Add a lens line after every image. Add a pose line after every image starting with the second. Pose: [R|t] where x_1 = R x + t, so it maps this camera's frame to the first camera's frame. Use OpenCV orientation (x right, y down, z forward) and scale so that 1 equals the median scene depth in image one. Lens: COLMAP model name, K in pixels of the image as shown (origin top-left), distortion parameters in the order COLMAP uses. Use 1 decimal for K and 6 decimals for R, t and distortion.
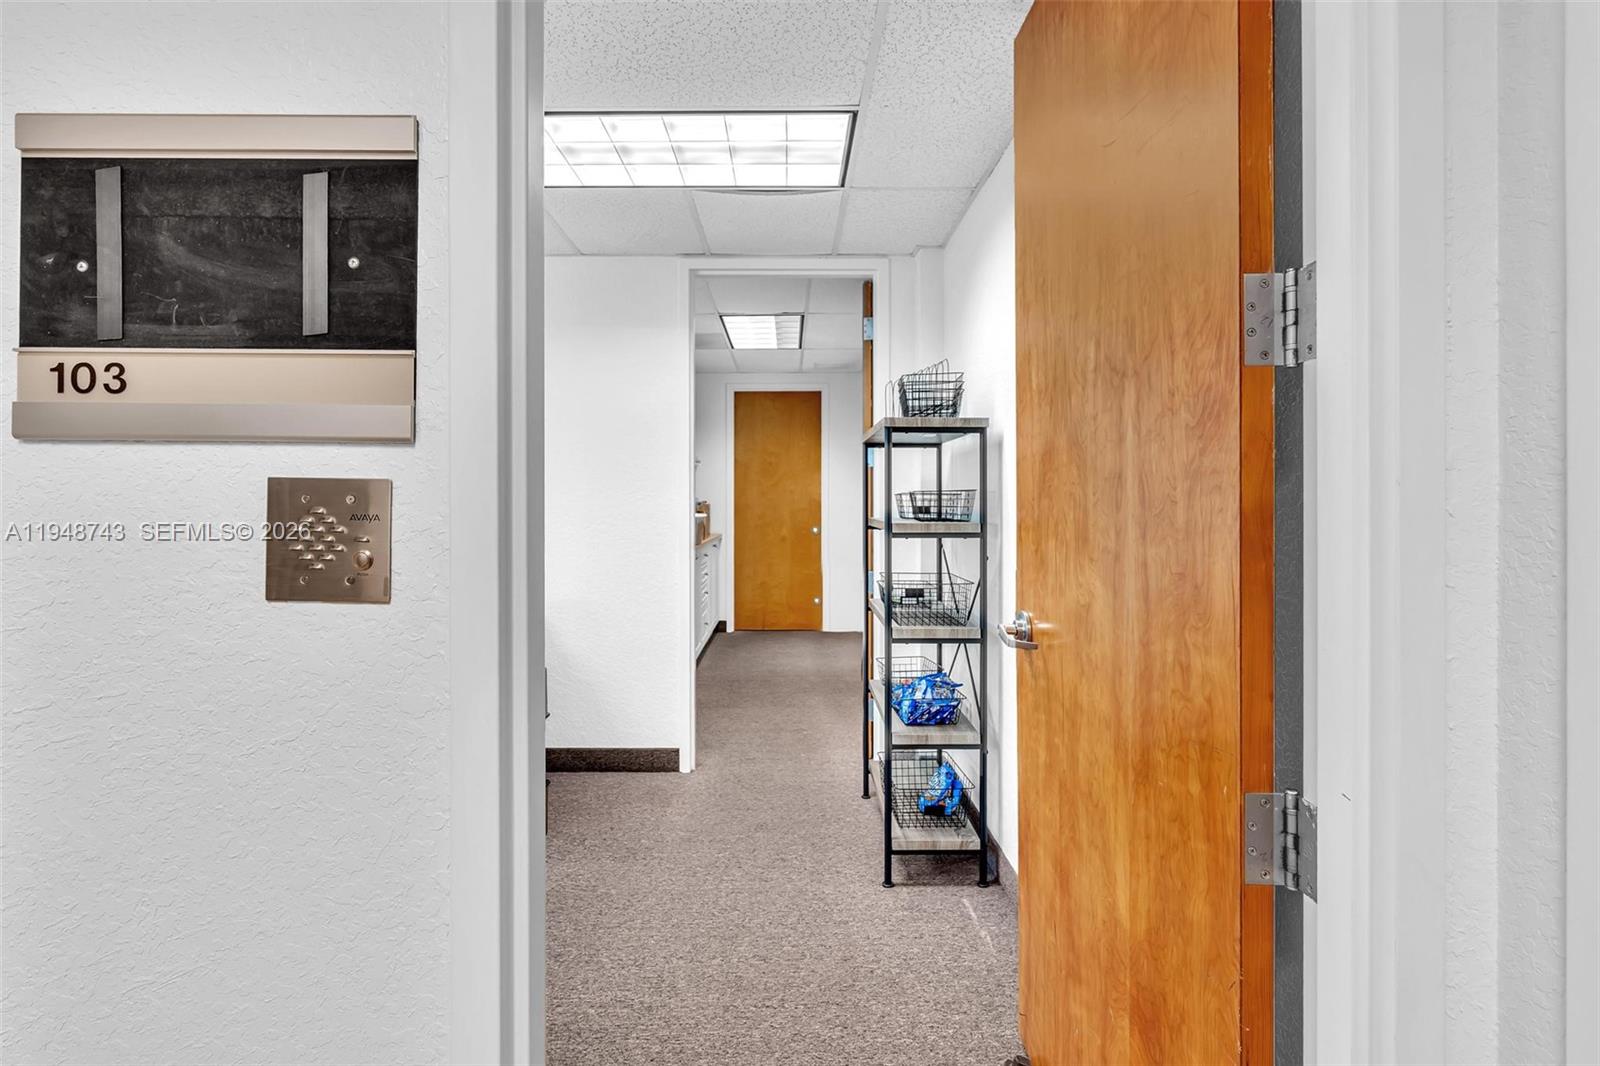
lens RADIAL K [[724.7, 0, 818.2], [0, 724.7, 499.9], [0, 0, 1]] dist [-0.000555, -0.000754]
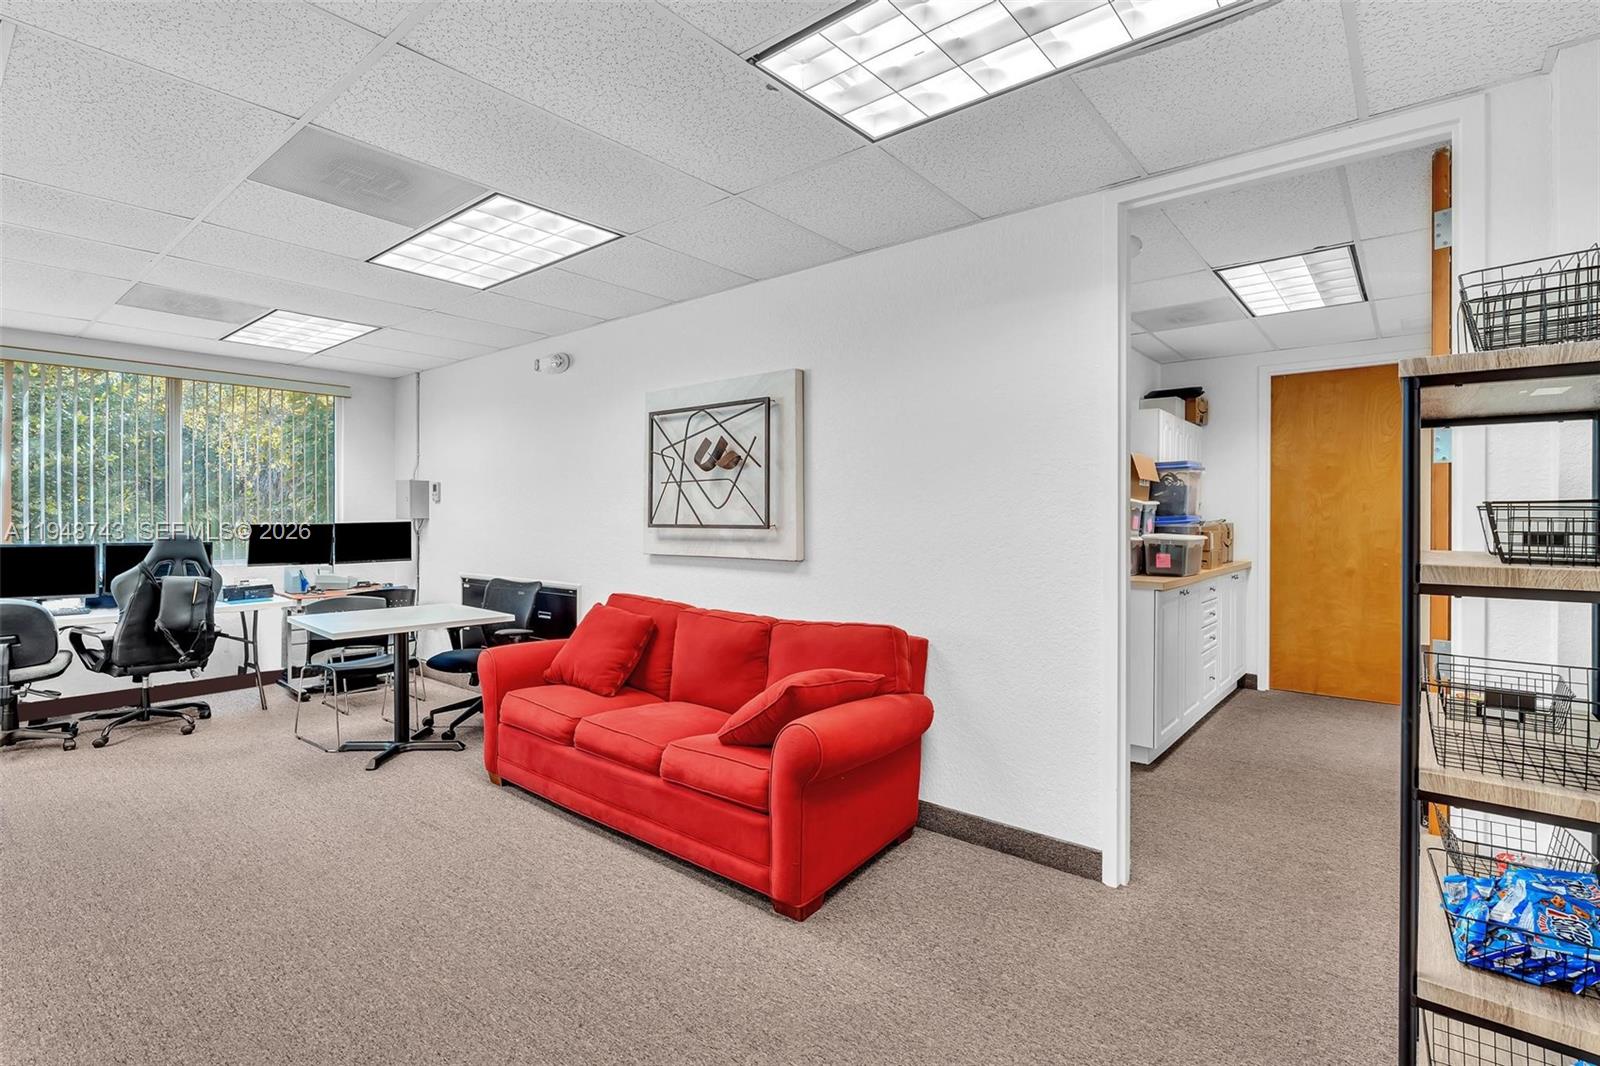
lens RADIAL K [[760.1, 0, 798.5], [0, 760.1, 517.7], [0, 0, 1]] dist [-0.000949, -0.000650]
pose [[0.760368, 0.004739, -0.649475, 0.076126], [-0.004069, 0.999989, 0.002533, -0.000755], [0.649479, 0.000717, 0.760379, 0.201171]]
